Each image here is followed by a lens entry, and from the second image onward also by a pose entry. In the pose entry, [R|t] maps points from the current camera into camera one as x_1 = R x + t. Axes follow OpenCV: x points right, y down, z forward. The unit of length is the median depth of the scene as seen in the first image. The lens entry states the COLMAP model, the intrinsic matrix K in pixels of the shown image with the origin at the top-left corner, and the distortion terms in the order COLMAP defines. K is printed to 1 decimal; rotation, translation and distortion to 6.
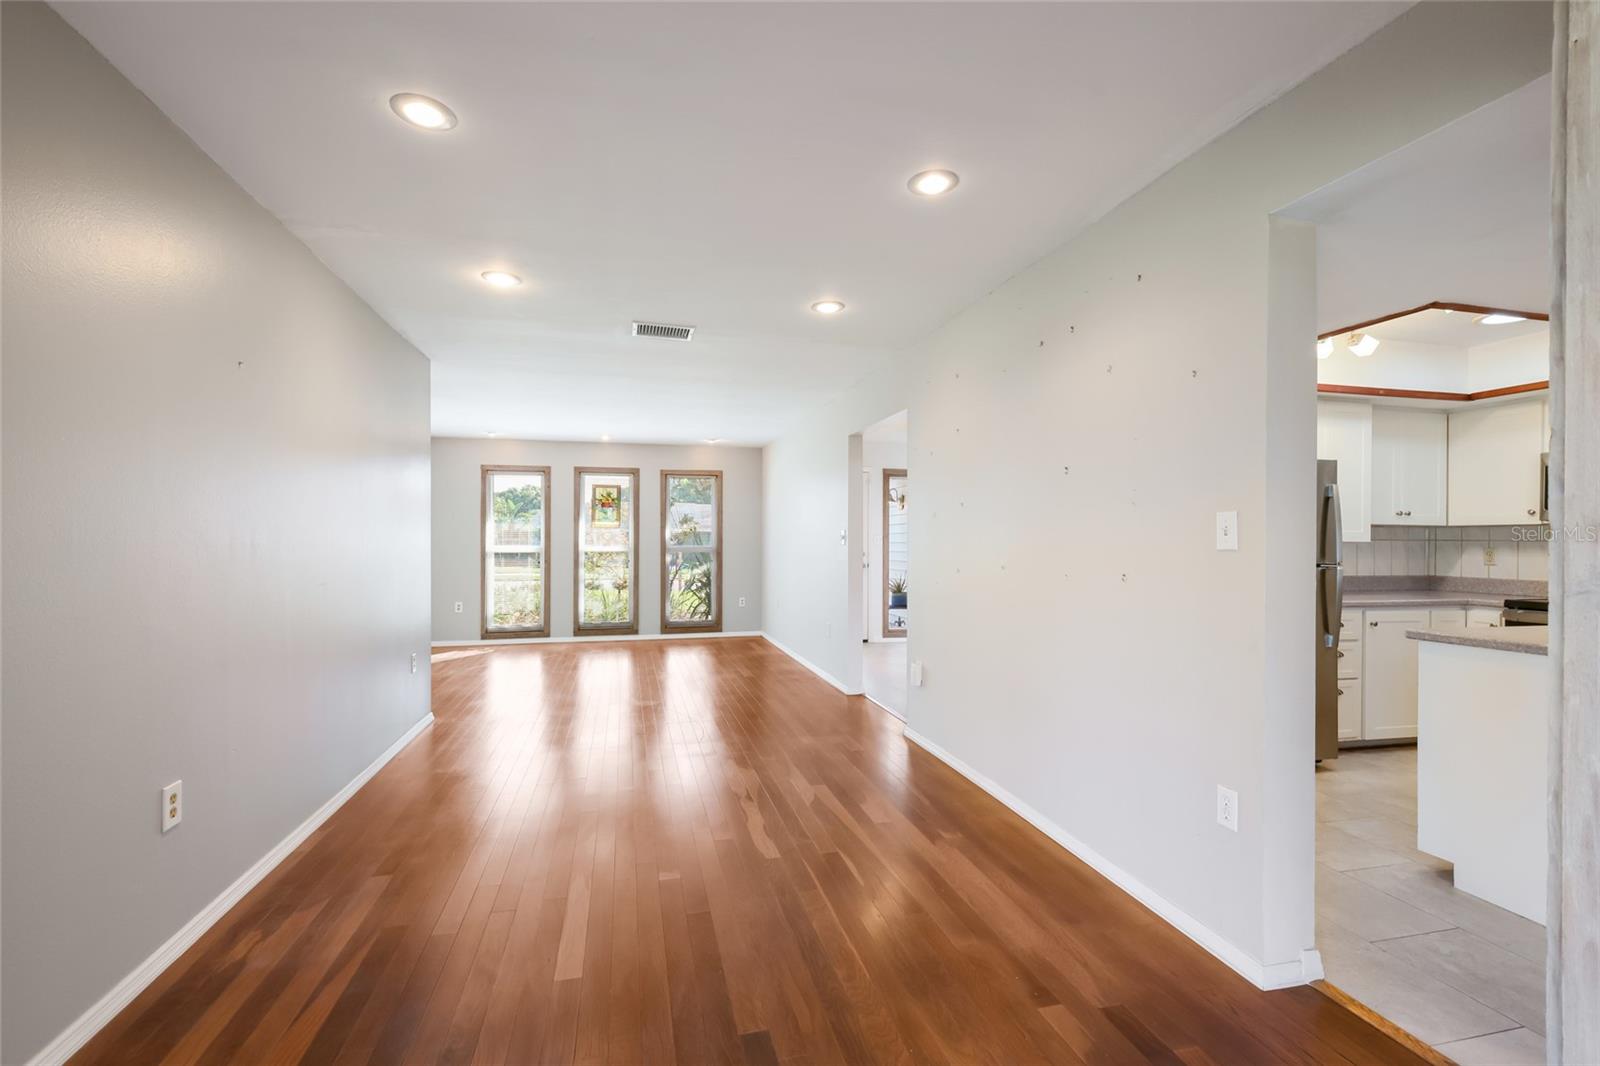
lens RADIAL K [[694.1, 0, 798.8], [0, 694.1, 542.9], [0, 0, 1]] dist [0.001693, 0.000374]
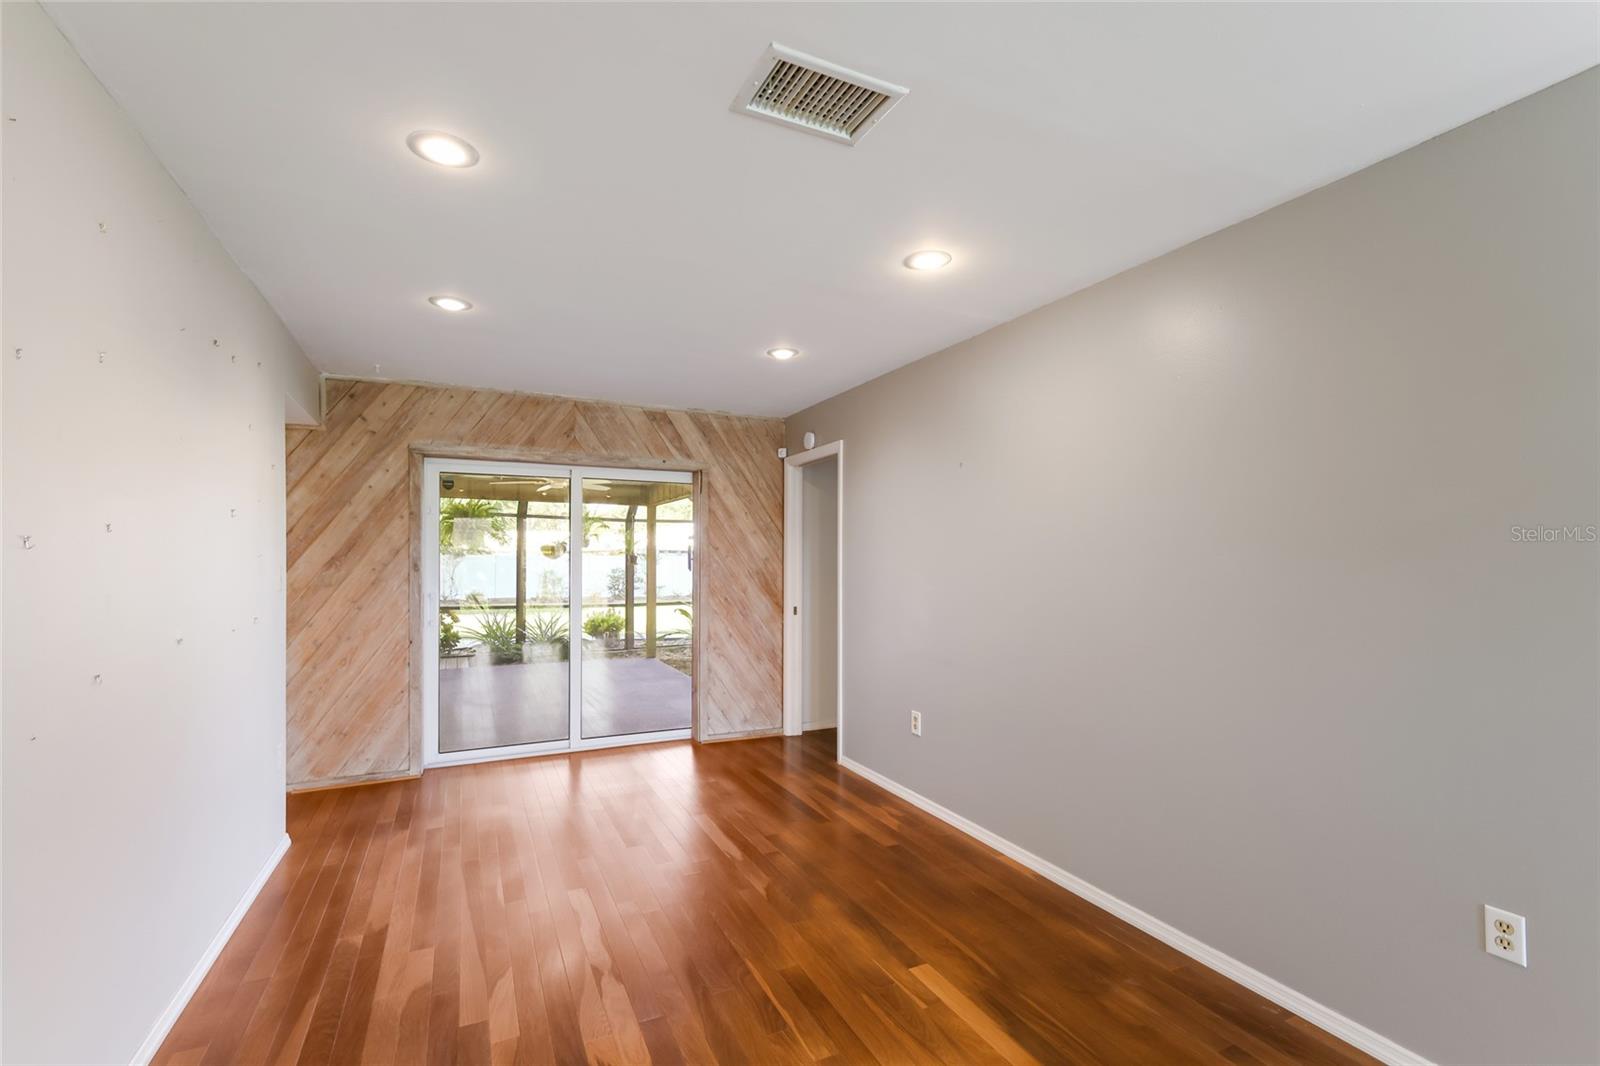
lens RADIAL K [[699.7, 0, 799.7], [0, 699.7, 554.7], [0, 0, 1]] dist [0.003450, 0.000585]
pose [[-0.979000, -0.002742, -0.203841, -0.048232], [-0.002558, 0.999996, -0.001169, -0.017617], [0.203843, -0.000623, -0.979003, 0.658830]]
